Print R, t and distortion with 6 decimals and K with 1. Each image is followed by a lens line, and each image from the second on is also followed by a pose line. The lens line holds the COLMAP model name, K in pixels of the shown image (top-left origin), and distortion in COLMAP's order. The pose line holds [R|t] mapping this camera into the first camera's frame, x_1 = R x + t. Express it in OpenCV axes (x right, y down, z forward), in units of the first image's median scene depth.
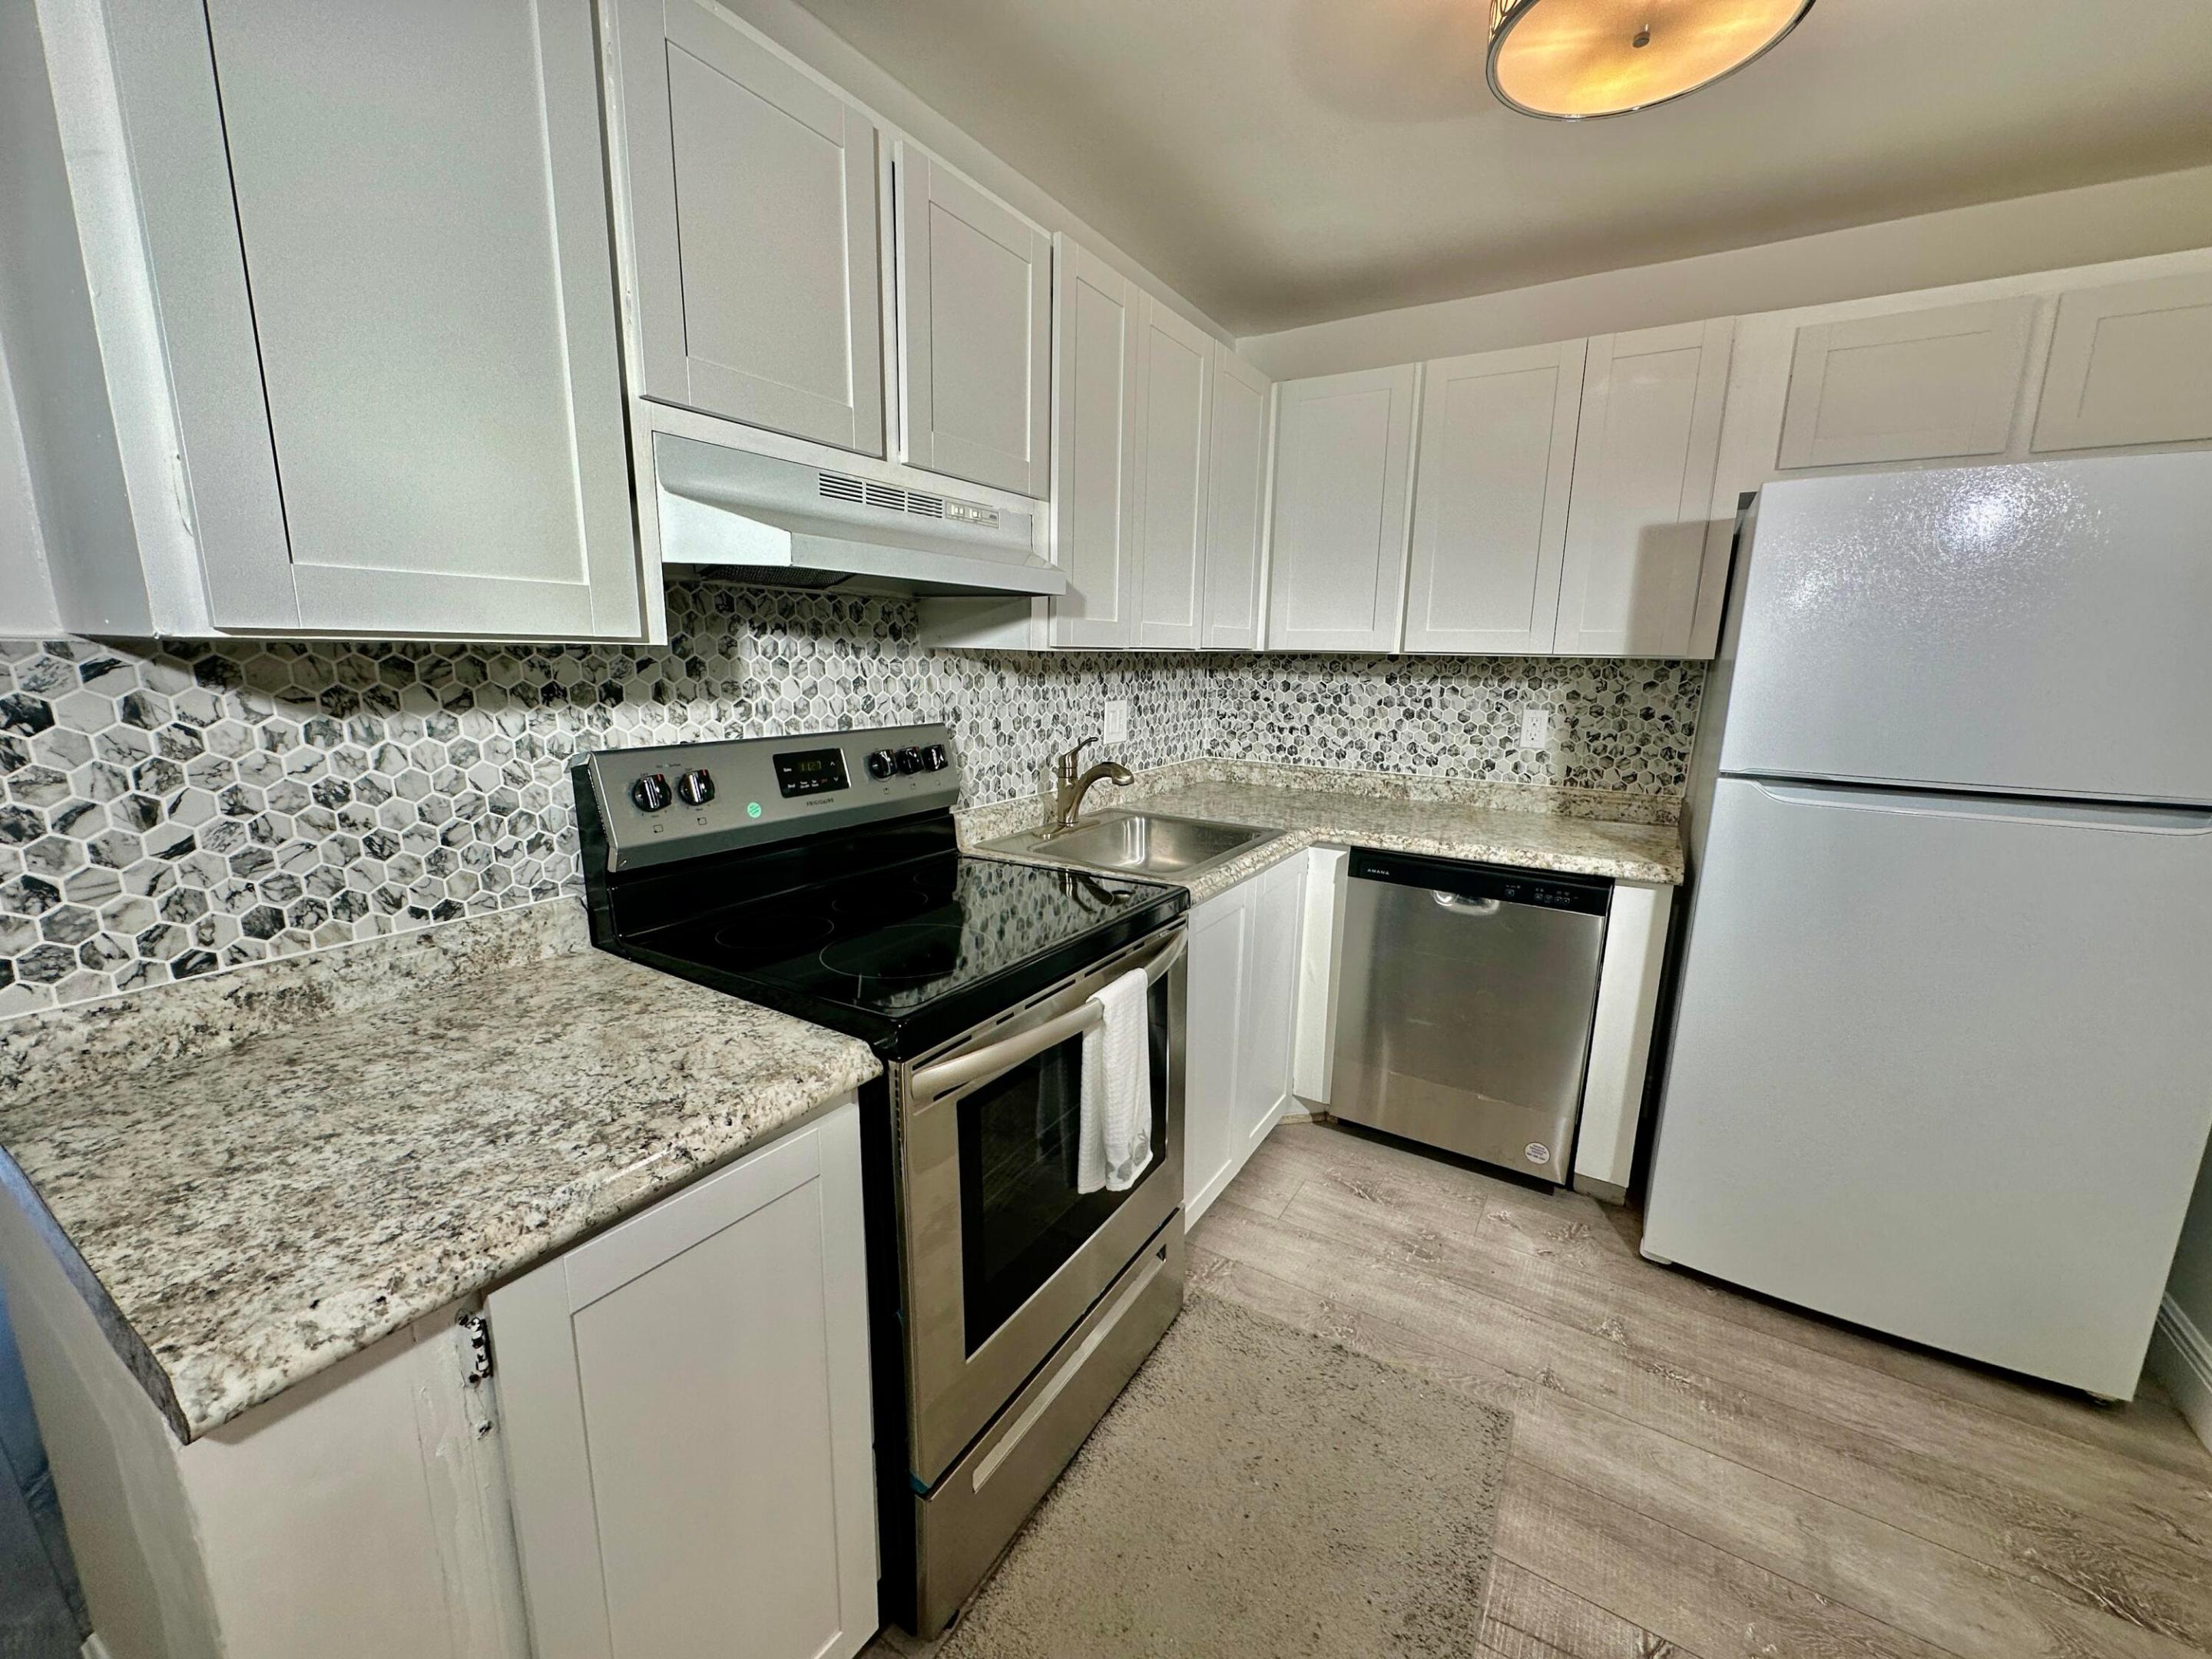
lens RADIAL K [[885.9, 0, 1106.0], [0, 885.9, 829.5], [0, 0, 1]] dist [-0.002312, 0.000574]
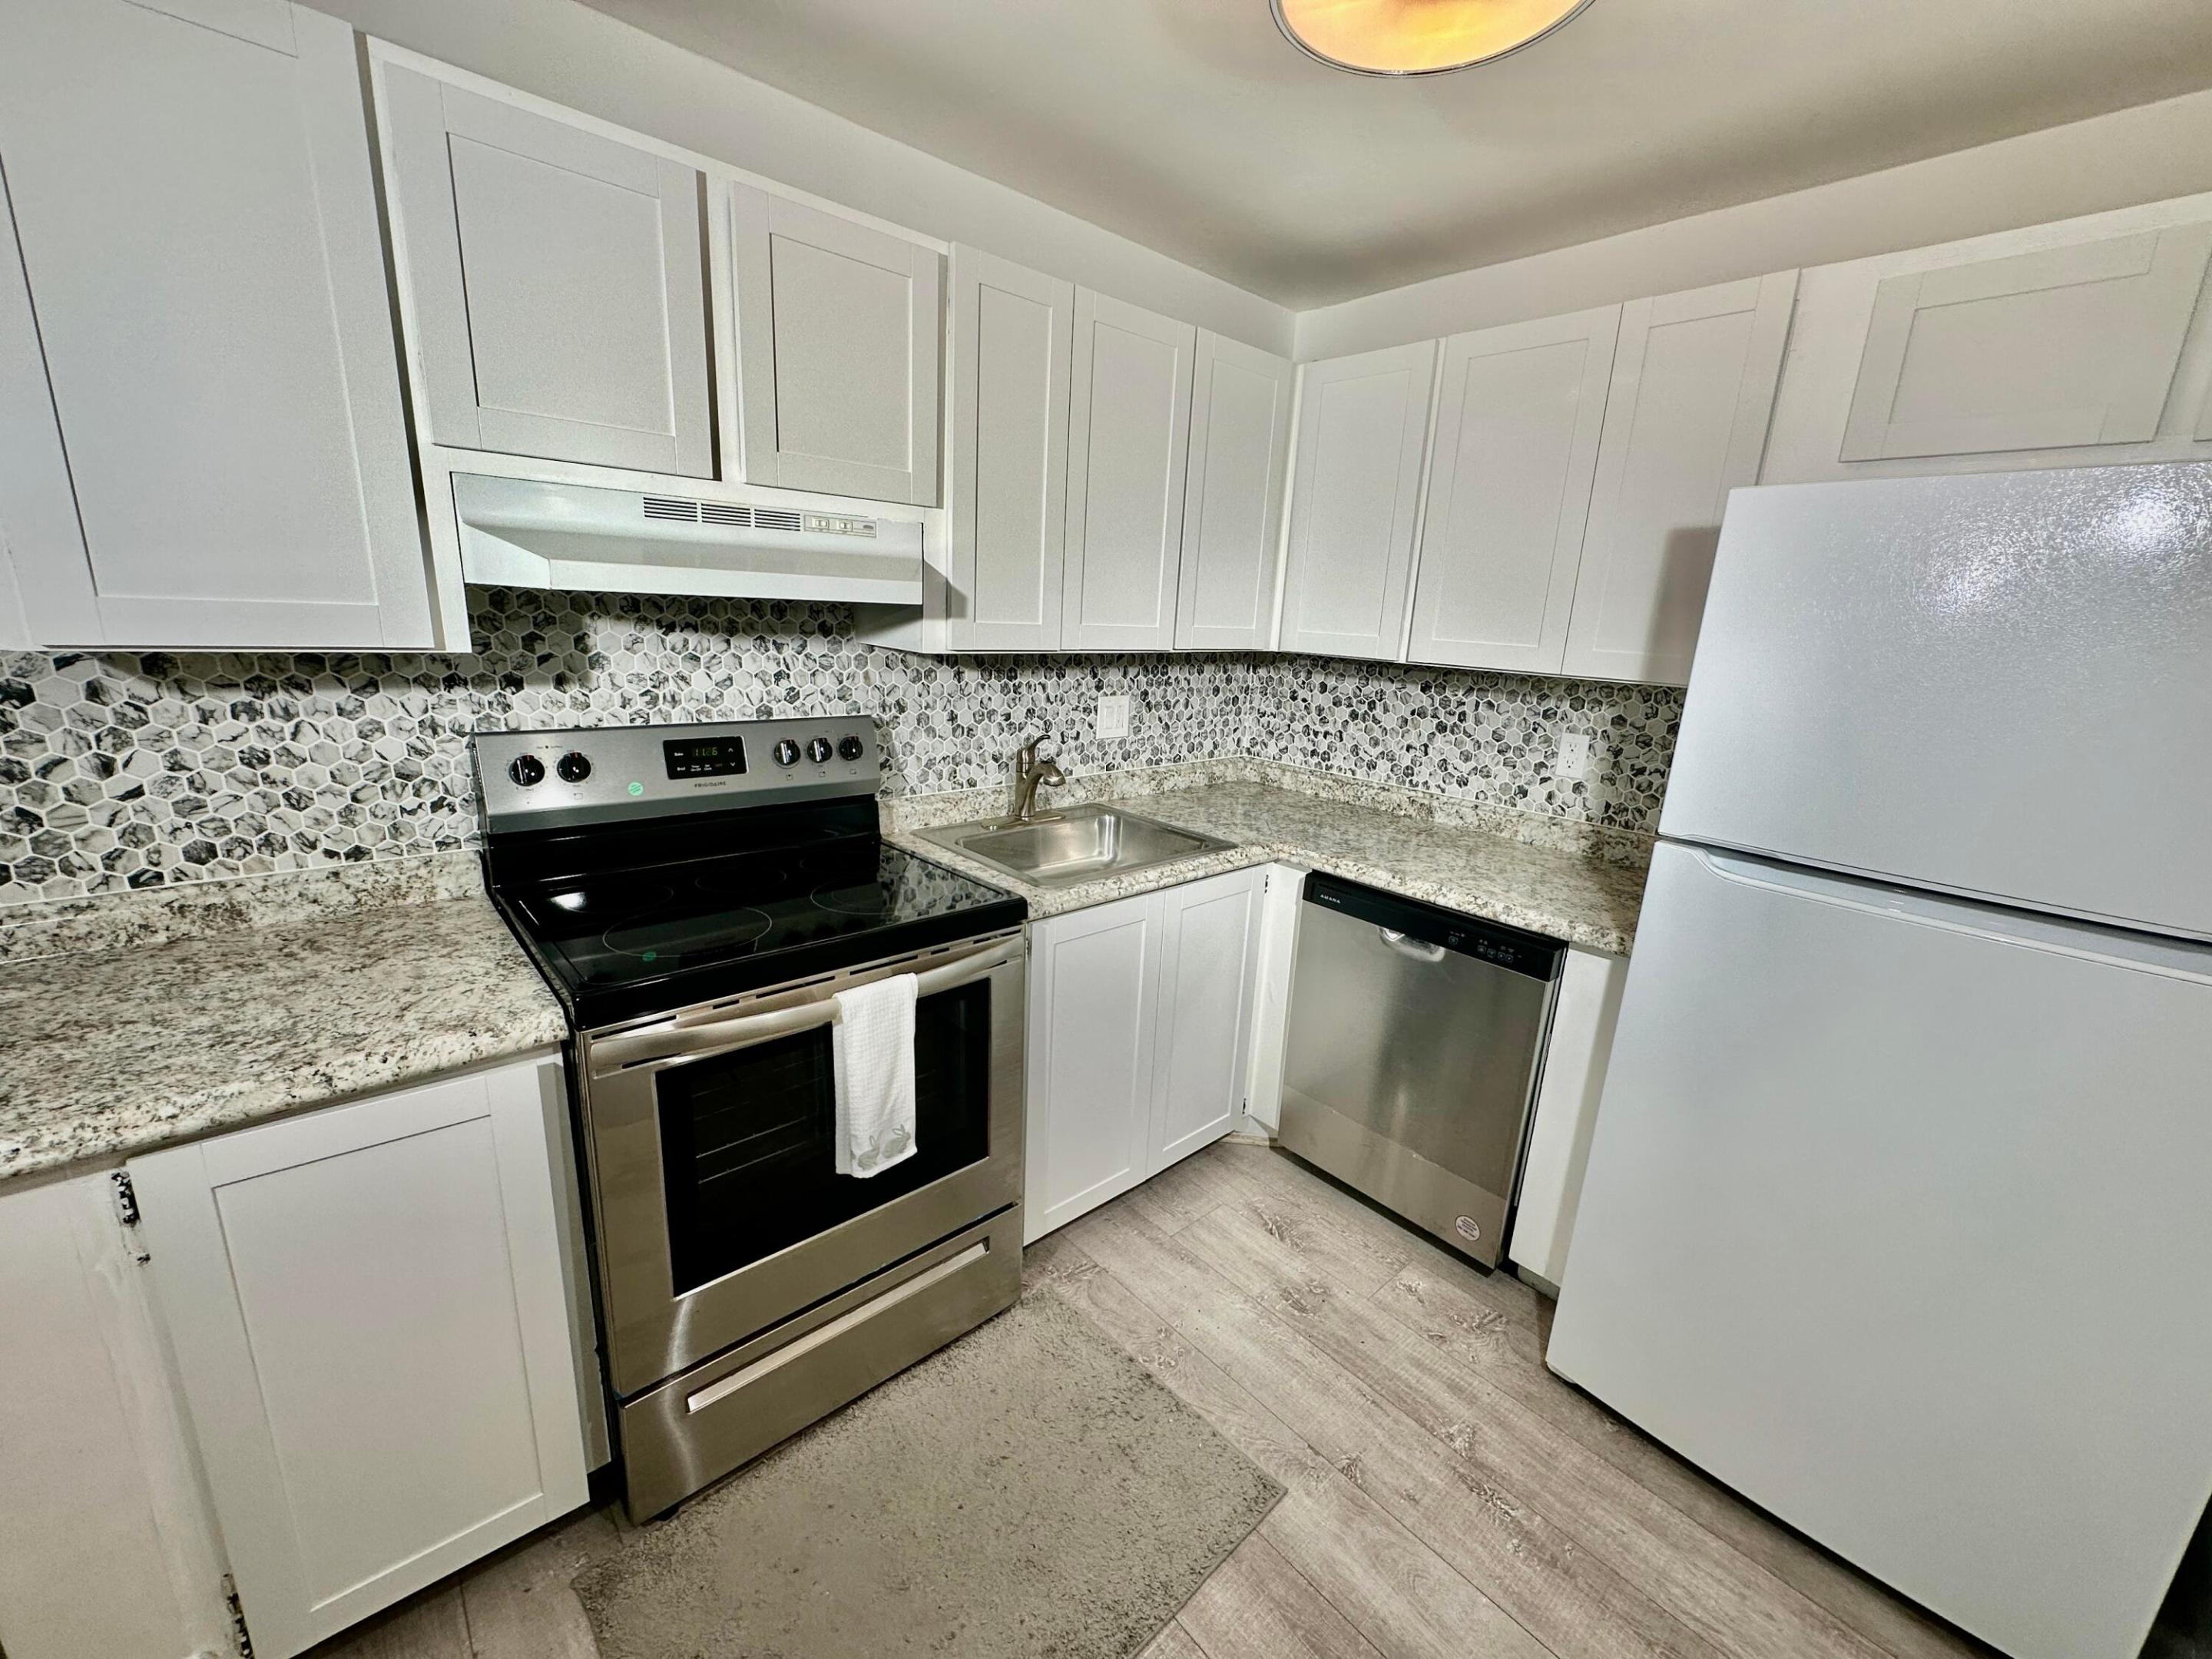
lens RADIAL K [[885.9, 0, 1106.0], [0, 885.9, 829.5], [0, 0, 1]] dist [-0.002312, 0.000574]
pose [[0.960150, 0.096584, -0.262265, 0.570848], [-0.086397, 0.994999, 0.050127, -0.092471], [0.265795, -0.025471, 0.963693, 0.069043]]
